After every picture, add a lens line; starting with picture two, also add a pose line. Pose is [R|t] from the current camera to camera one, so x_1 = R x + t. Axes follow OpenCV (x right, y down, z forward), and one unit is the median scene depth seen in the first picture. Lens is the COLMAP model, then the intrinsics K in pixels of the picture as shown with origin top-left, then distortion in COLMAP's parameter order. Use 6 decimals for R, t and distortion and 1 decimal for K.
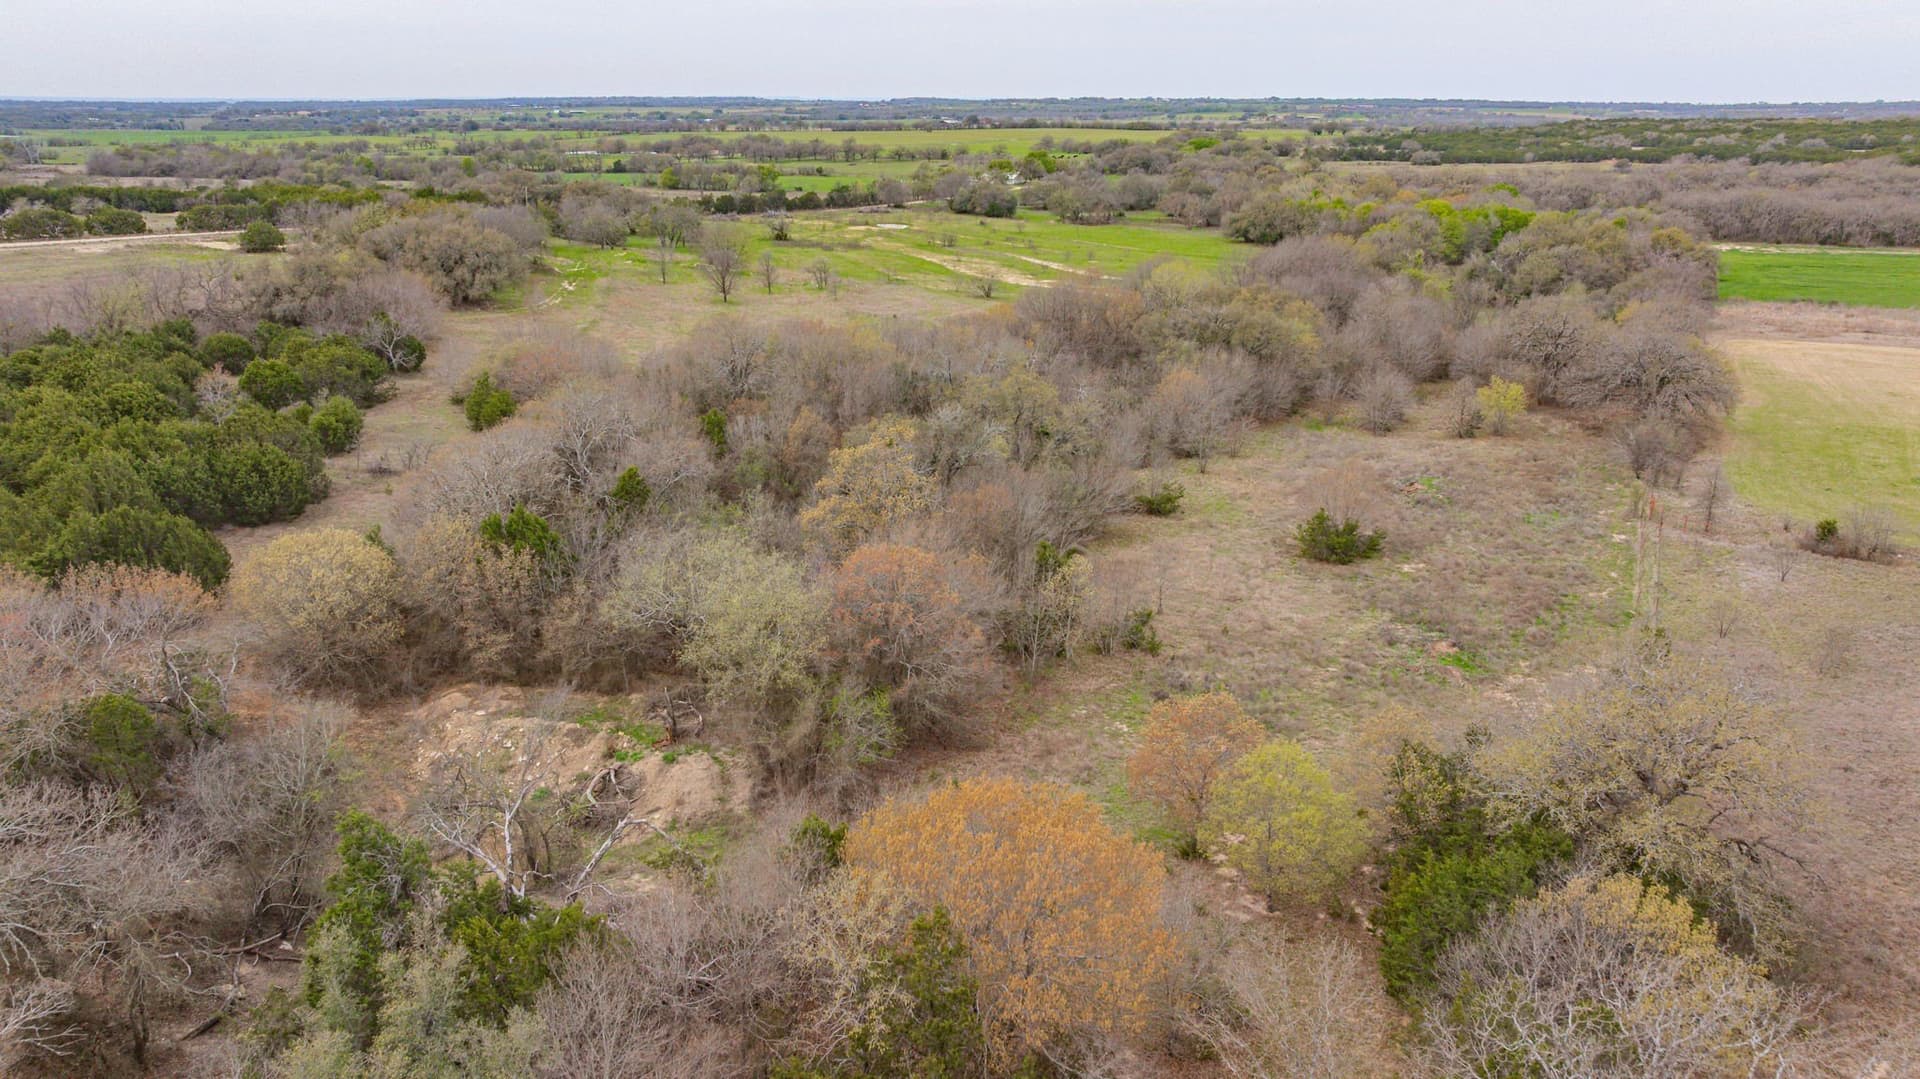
lens RADIAL K [[1352.3, 0, 958.9], [0, 1352.3, 550.1], [0, 0, 1]] dist [-0.035477, 0.024313]
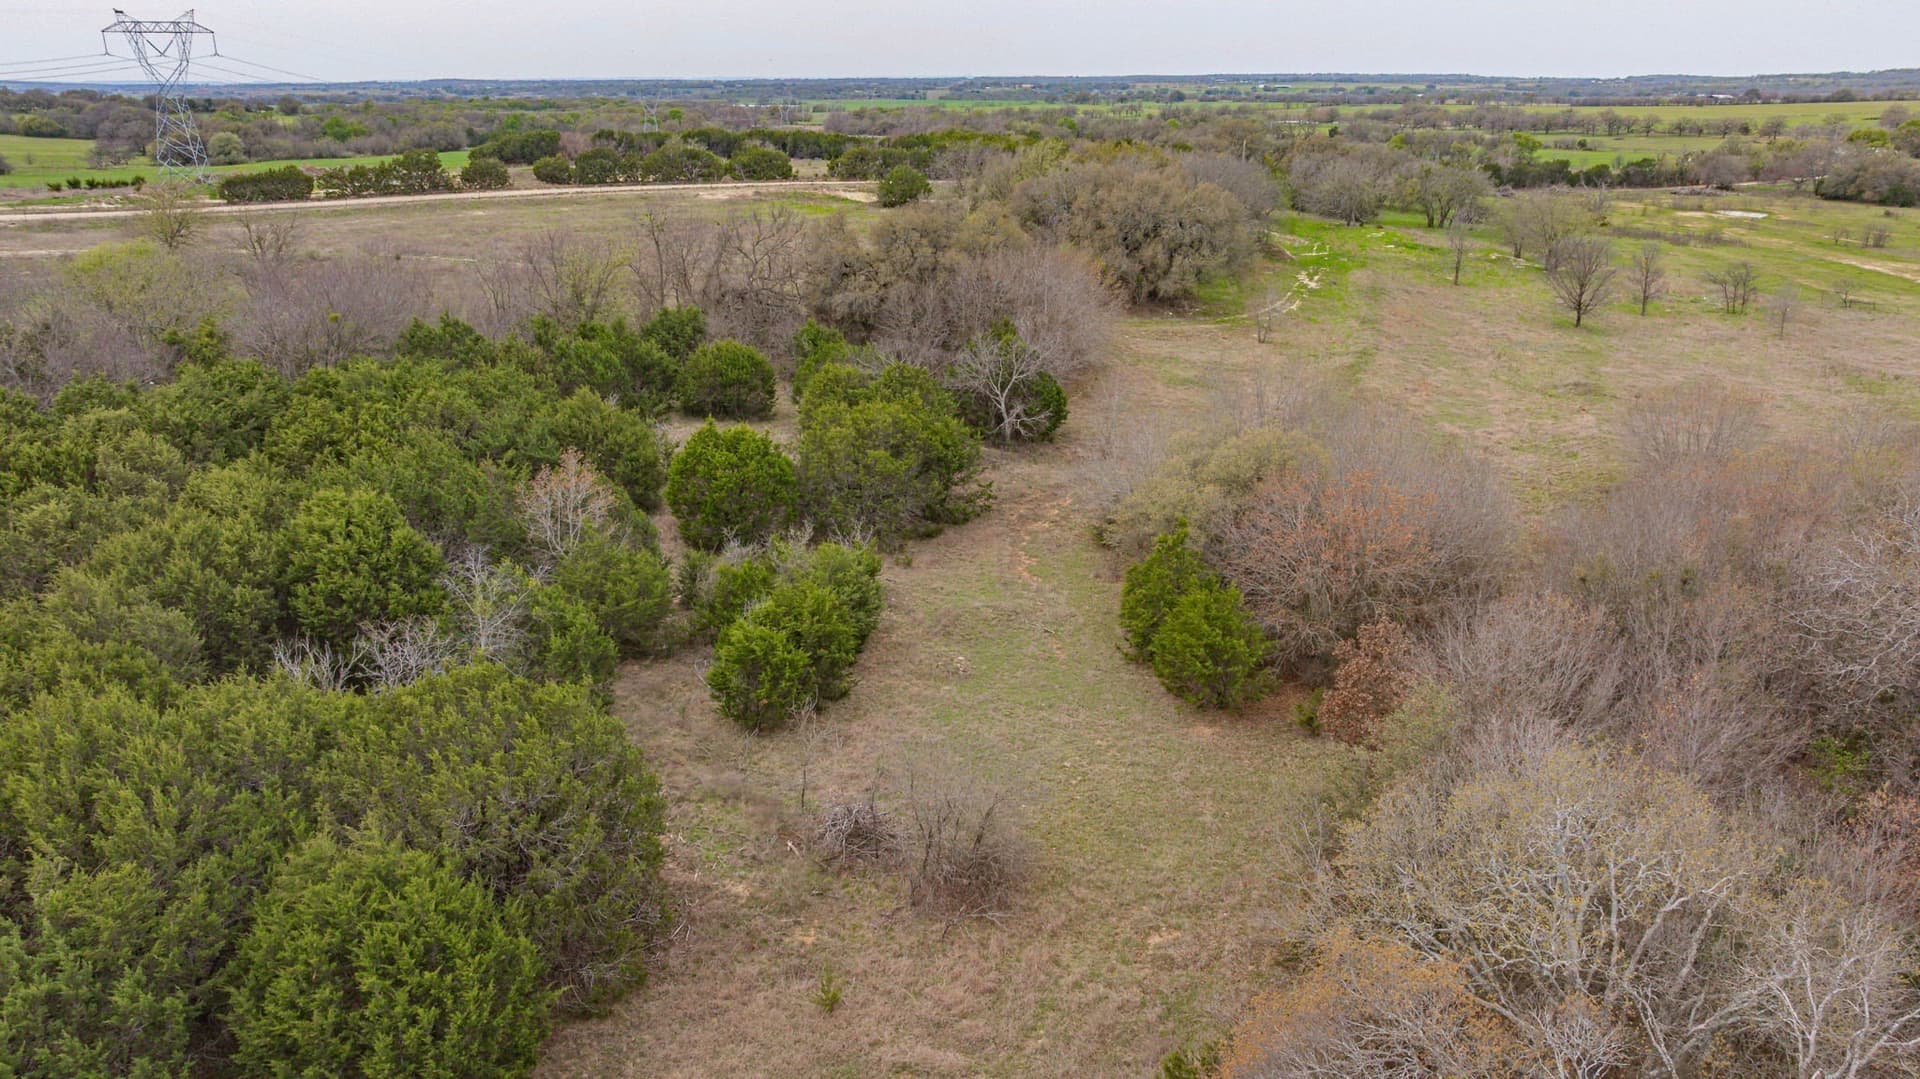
lens RADIAL K [[1352.3, 0, 967.6], [0, 1352.3, 522.8], [0, 0, 1]] dist [-0.035477, 0.024313]
pose [[0.887131, 0.139824, -0.439827, -0.125578], [-0.141788, 0.989484, 0.028578, -0.071857], [0.439198, 0.037010, 0.897628, 0.332504]]
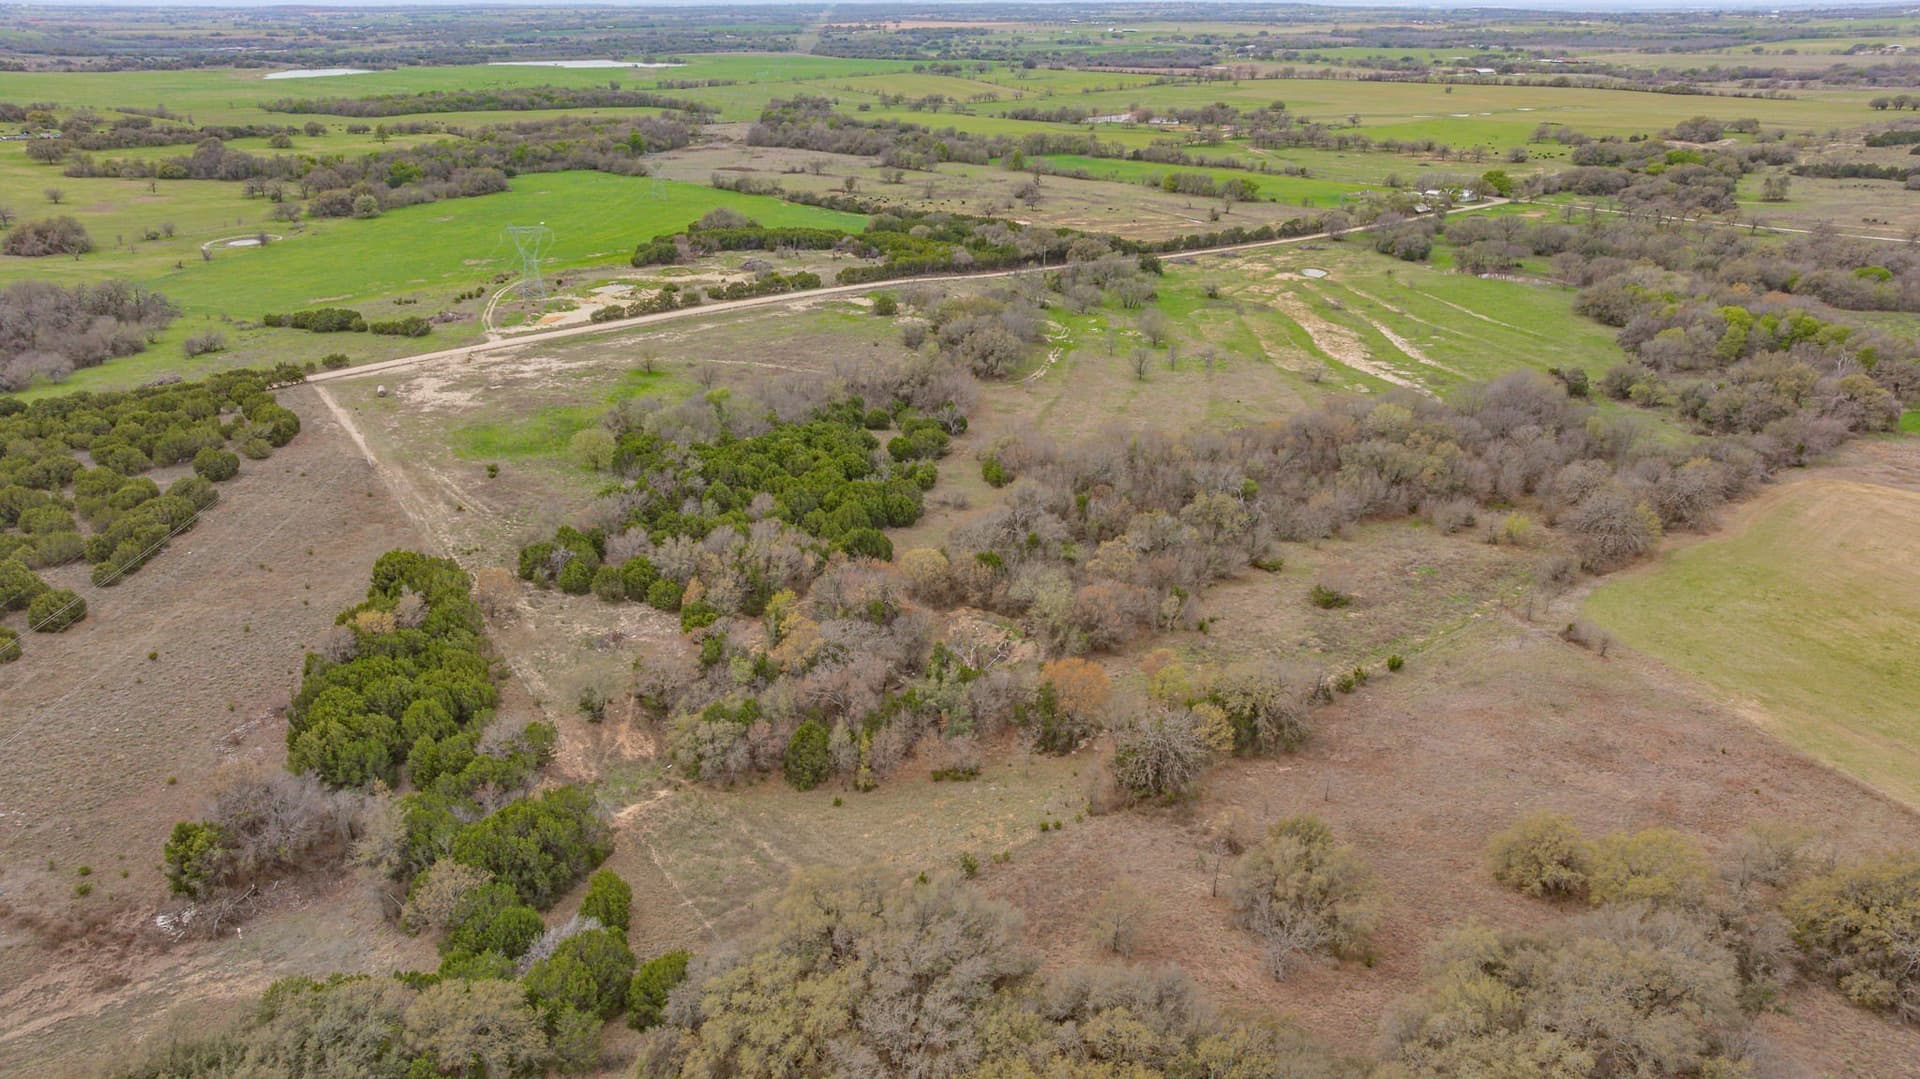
lens RADIAL K [[1352.3, 0, 952.8], [0, 1352.3, 540.8], [0, 0, 1]] dist [-0.035477, 0.024313]
pose [[0.924618, 0.139756, -0.354330, 0.204419], [-0.115475, 0.989326, 0.088882, -0.096968], [0.362970, -0.041266, 0.930887, -0.566846]]
